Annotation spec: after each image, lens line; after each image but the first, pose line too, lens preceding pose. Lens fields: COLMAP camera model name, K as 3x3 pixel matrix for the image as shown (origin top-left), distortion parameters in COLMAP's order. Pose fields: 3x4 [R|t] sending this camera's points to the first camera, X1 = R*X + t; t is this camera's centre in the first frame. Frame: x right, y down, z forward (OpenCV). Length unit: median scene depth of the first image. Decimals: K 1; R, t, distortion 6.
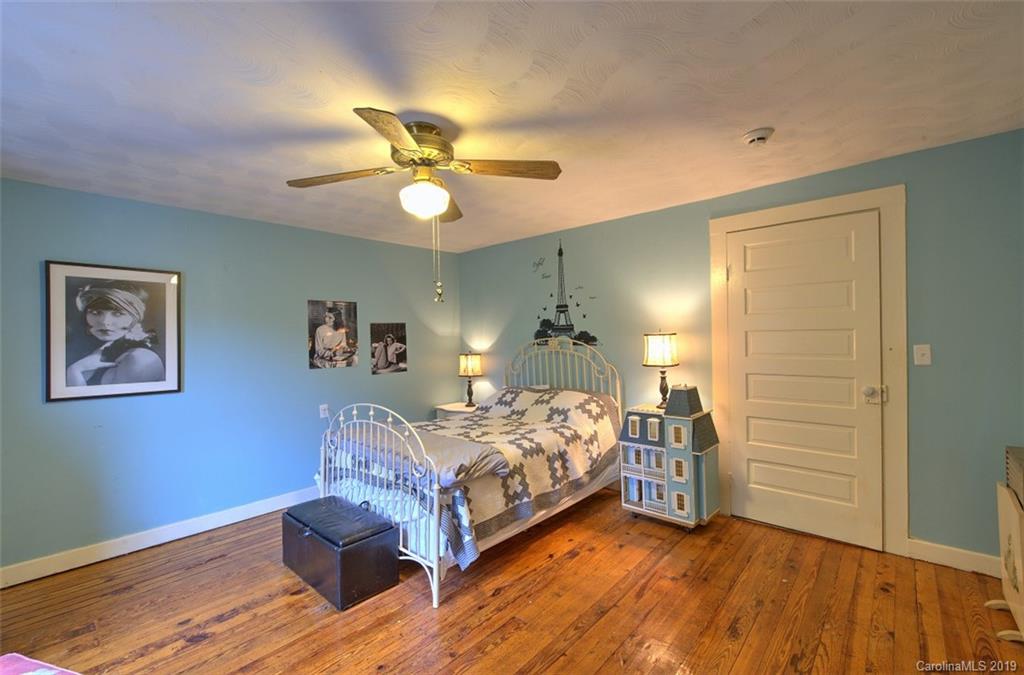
lens RADIAL K [[437.1, 0, 515.9], [0, 437.1, 339.4], [0, 0, 1]] dist [0.001683, -0.001339]
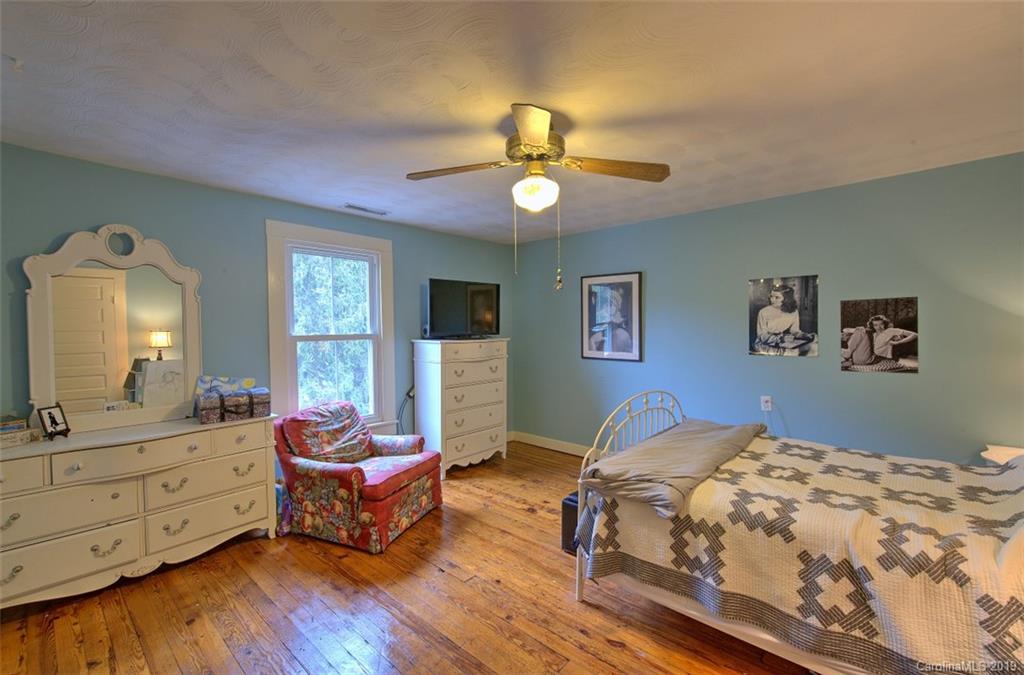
lens RADIAL K [[437.1, 0, 516.1], [0, 437.1, 331.6], [0, 0, 1]] dist [0.001683, -0.001339]
pose [[-0.002761, 0.032288, -0.999475, 0.448196], [0.007112, 0.999454, 0.032268, -0.014342], [0.999971, -0.007020, -0.002989, 0.495713]]
